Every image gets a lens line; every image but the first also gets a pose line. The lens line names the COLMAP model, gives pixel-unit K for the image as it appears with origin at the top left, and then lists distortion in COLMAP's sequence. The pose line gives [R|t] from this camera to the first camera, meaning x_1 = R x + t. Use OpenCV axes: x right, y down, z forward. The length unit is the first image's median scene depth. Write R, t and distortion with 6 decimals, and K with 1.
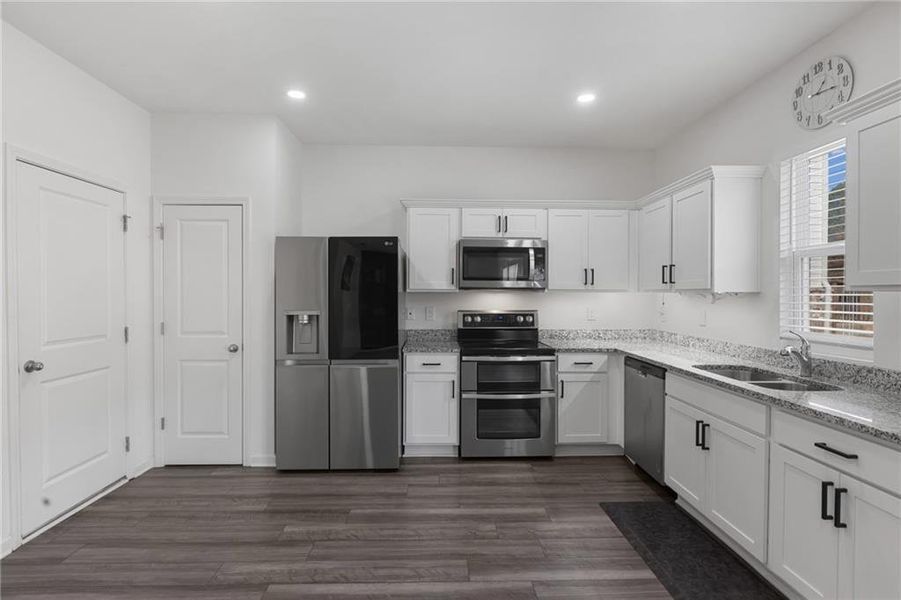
lens RADIAL K [[453.5, 0, 450.5], [0, 453.5, 300.0], [0, 0, 1]] dist [0.001319, 0.000283]
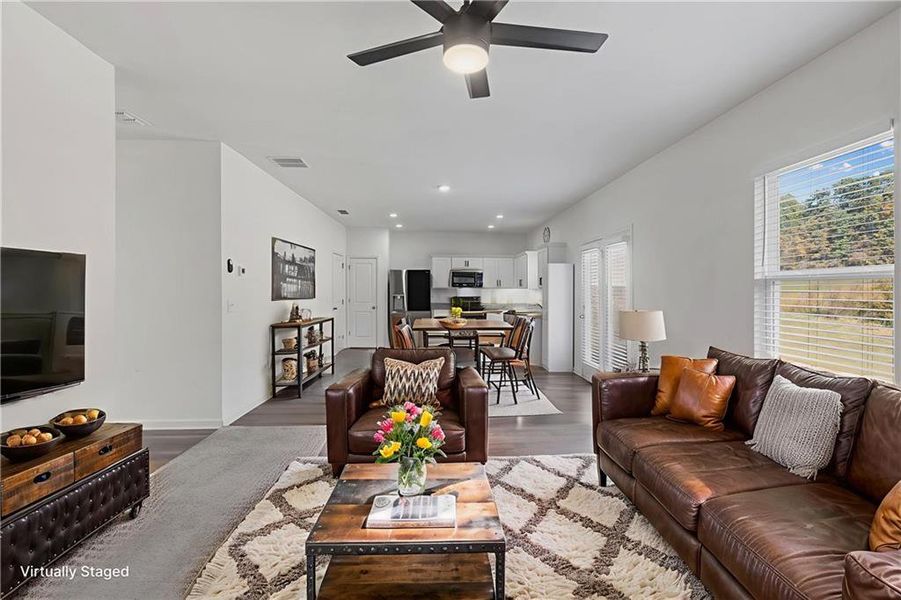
lens RADIAL K [[453.5, 0, 450.5], [0, 453.5, 300.0], [0, 0, 1]] dist [0.001319, 0.000283]
pose [[0.999999, -0.000217, 0.001666, 0.011449], [0.000203, 0.999964, 0.008512, 0.031695], [-0.001668, -0.008511, 0.999962, -1.984825]]
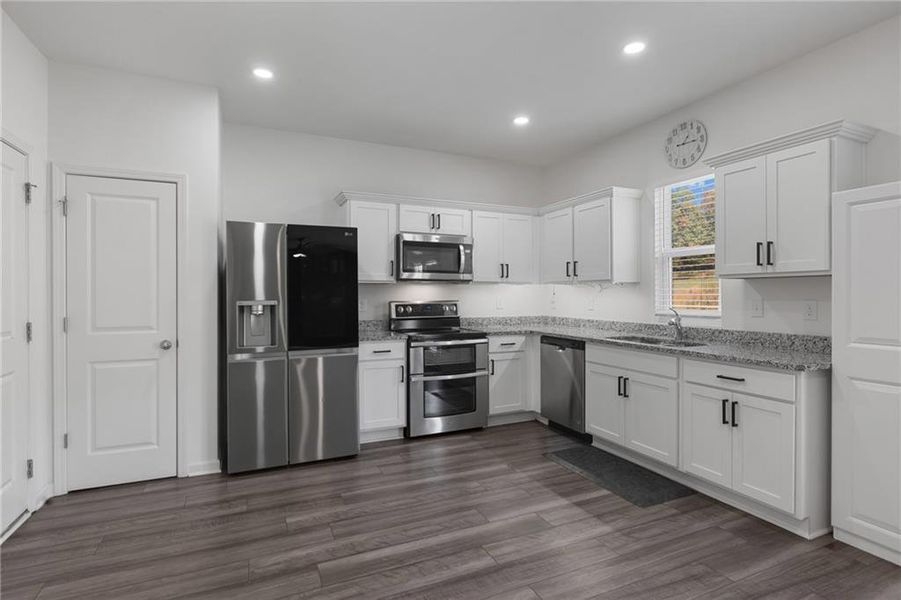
lens RADIAL K [[461.1, 0, 450.5], [0, 461.1, 300.0], [0, 0, 1]] dist [0.000674, 0.000605]
pose [[0.919134, -0.009215, 0.393836, -0.331274], [0.010334, 0.999946, -0.000722, 0.026443], [-0.393808, 0.004733, 0.919180, -0.041091]]
